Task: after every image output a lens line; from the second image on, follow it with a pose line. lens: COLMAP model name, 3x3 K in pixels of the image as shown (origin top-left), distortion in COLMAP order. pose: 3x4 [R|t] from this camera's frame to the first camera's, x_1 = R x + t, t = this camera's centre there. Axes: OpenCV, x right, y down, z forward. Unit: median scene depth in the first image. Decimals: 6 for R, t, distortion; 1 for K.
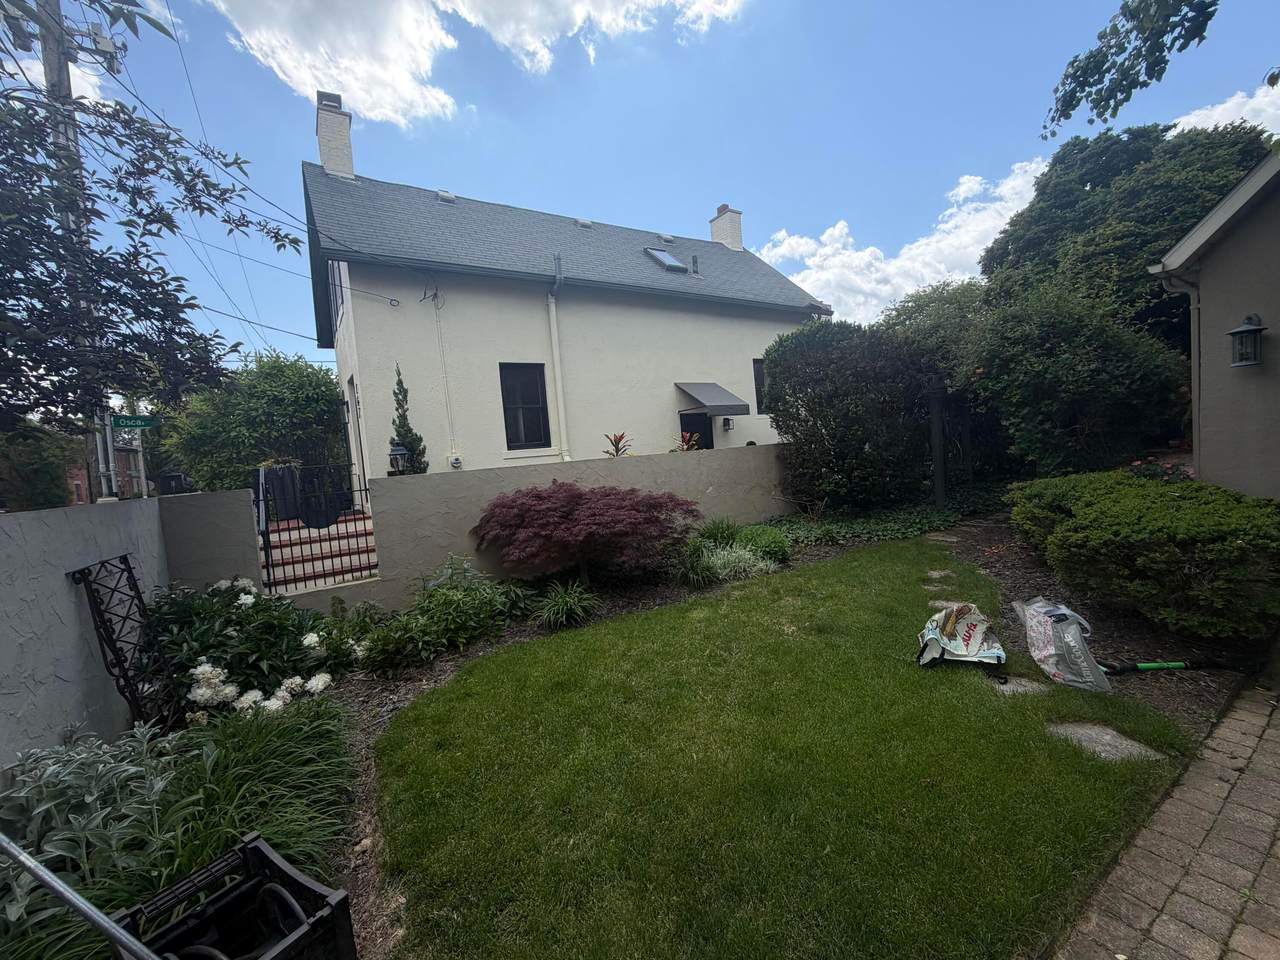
lens RADIAL K [[516.0, 0, 640.0], [0, 516.0, 480.0], [0, 0, 1]] dist [0.009511, -0.000193]
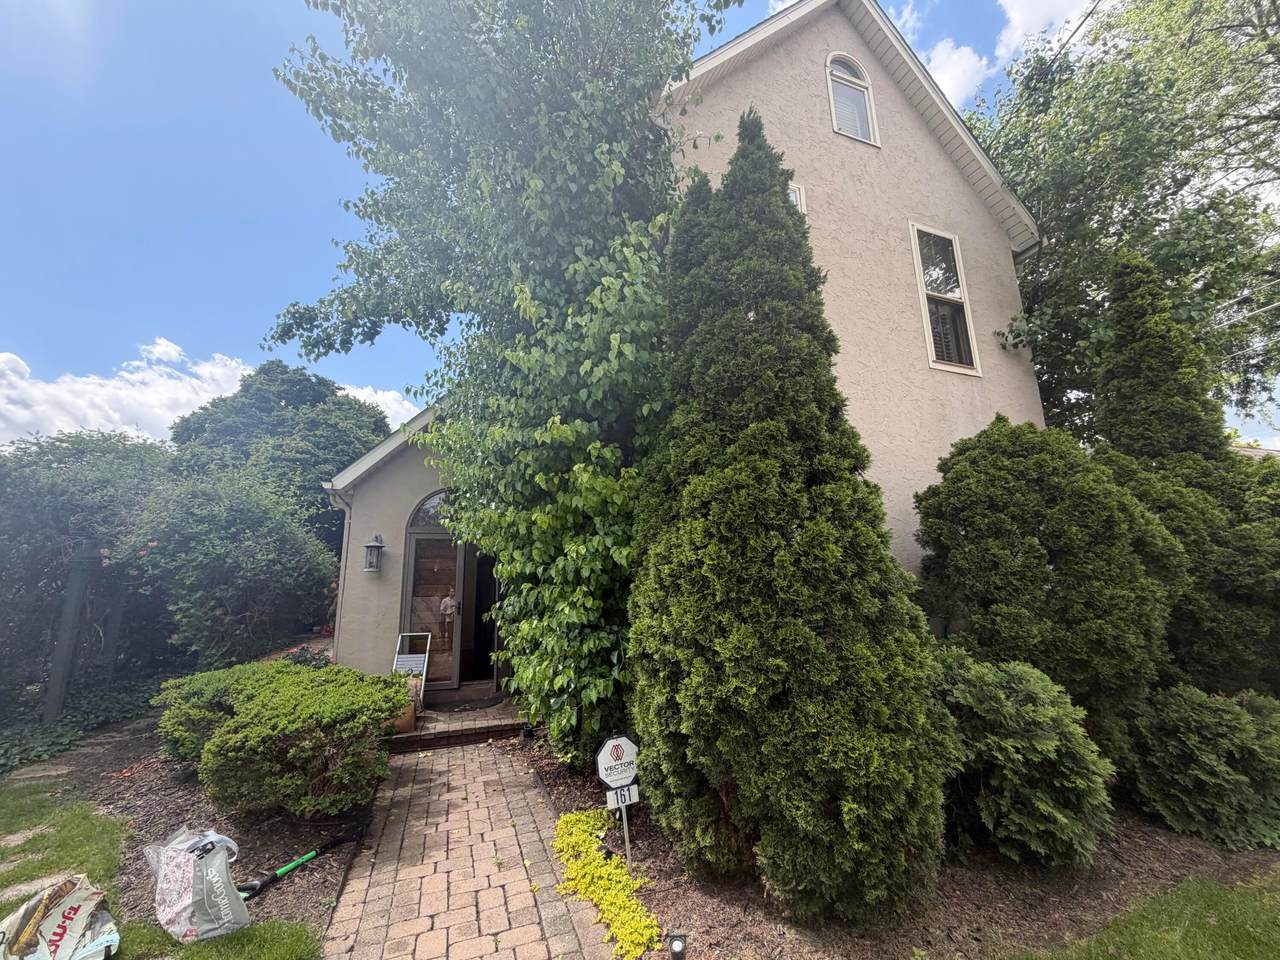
lens RADIAL K [[508.5, 0, 643.2], [0, 508.5, 477.4], [0, 0, 1]] dist [-0.002656, 0.000133]
pose [[0.214022, 0.276615, 0.936845, 0.008041], [0.068870, 0.952408, -0.296943, -0.011712], [-0.974398, 0.128073, 0.184786, 0.040104]]
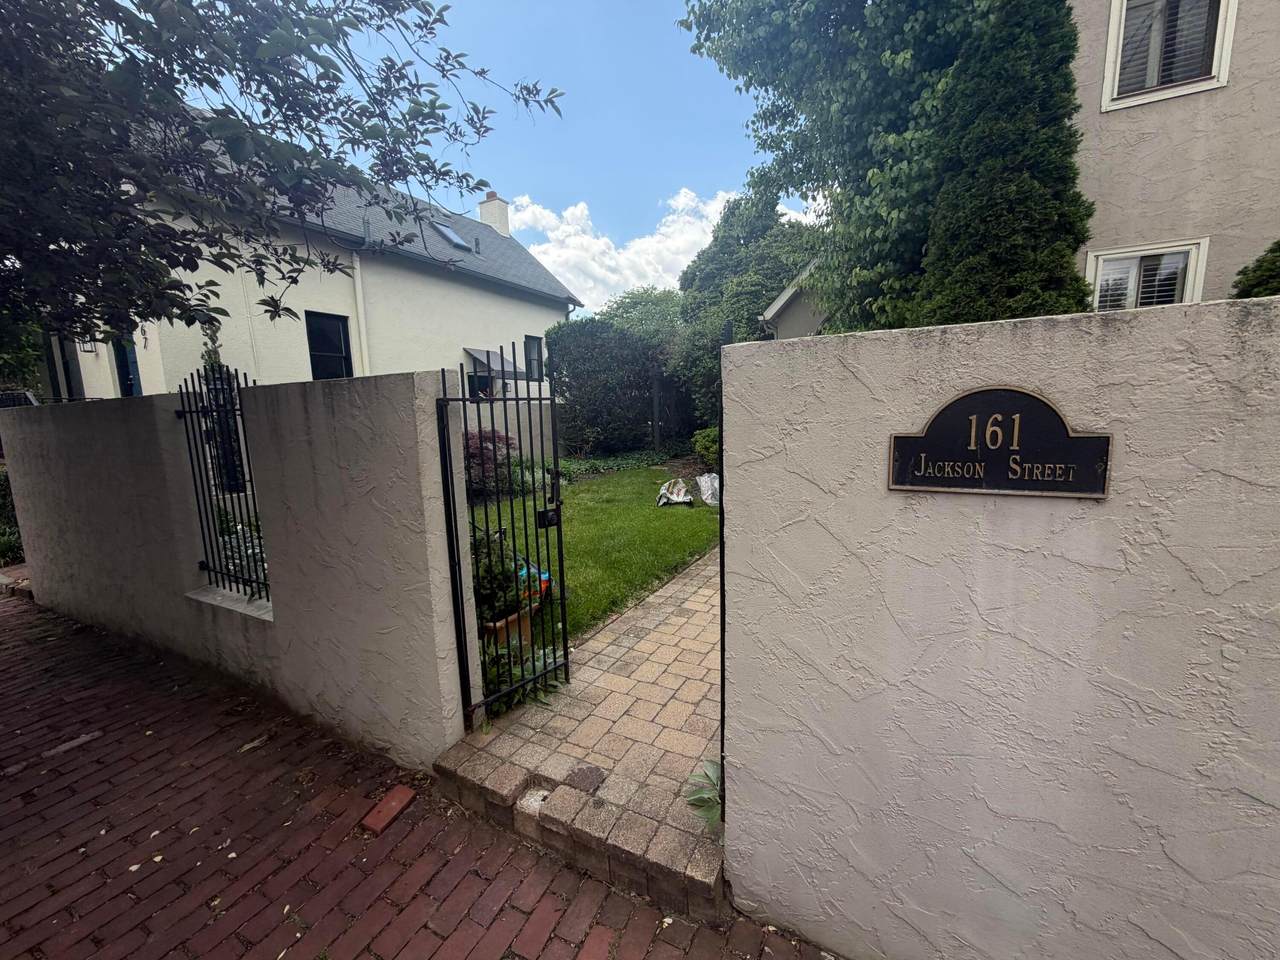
lens RADIAL K [[516.0, 0, 640.0], [0, 516.0, 480.0], [0, 0, 1]] dist [0.009511, -0.000193]
pose [[0.869064, -0.011903, 0.494556, -0.345123], [-0.014240, 0.998694, 0.049061, 0.100181], [-0.494494, -0.049679, 0.867760, -0.472378]]
